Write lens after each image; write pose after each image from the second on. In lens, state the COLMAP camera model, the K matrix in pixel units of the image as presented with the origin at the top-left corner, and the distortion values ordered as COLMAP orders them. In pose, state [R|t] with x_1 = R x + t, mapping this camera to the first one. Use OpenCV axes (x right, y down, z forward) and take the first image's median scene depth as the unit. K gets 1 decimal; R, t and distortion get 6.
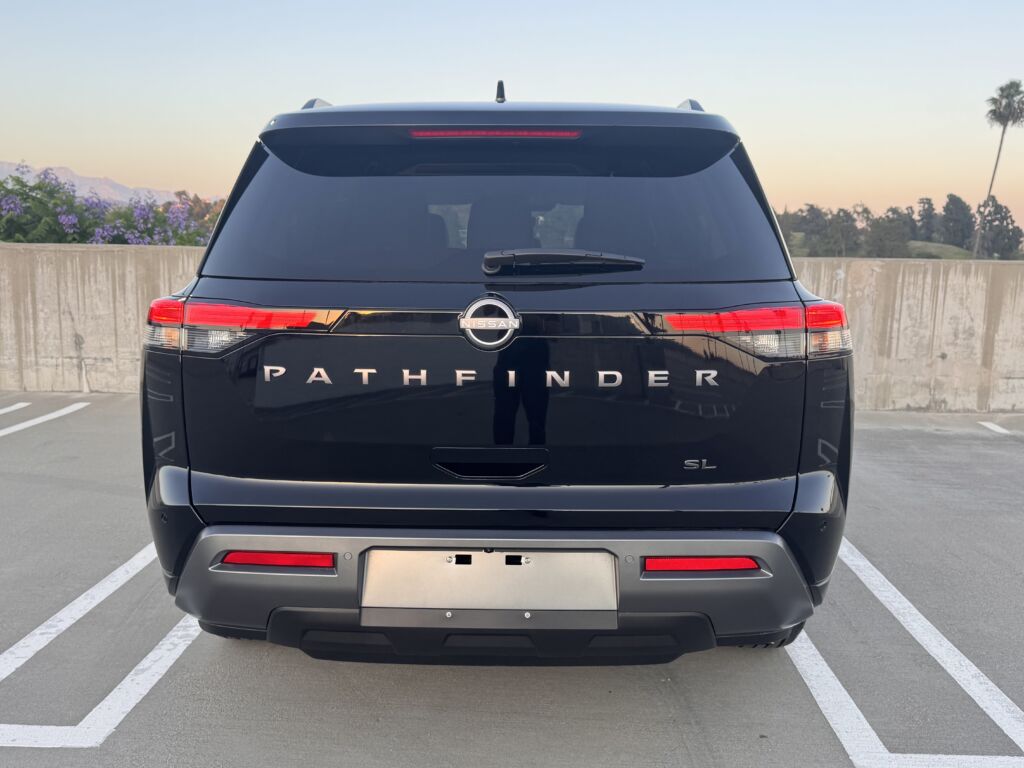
lens RADIAL K [[933.1, 0, 512.0], [0, 933.1, 384.0], [0, 0, 1]] dist [0.029470, -0.009195]
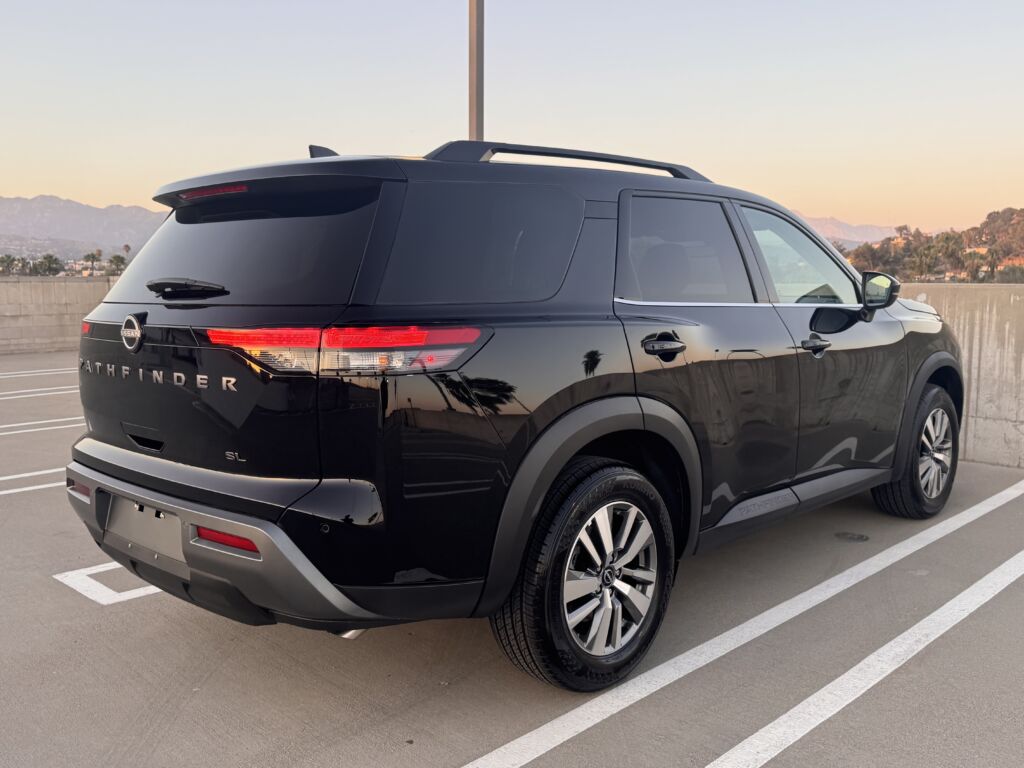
lens RADIAL K [[933.1, 0, 512.0], [0, 933.1, 384.0], [0, 0, 1]] dist [0.029470, -0.009195]
pose [[0.735909, 0.063178, -0.674127, 0.711724], [-0.088586, 0.996063, -0.003355, -0.019060], [0.671260, 0.062187, 0.738608, 0.195325]]
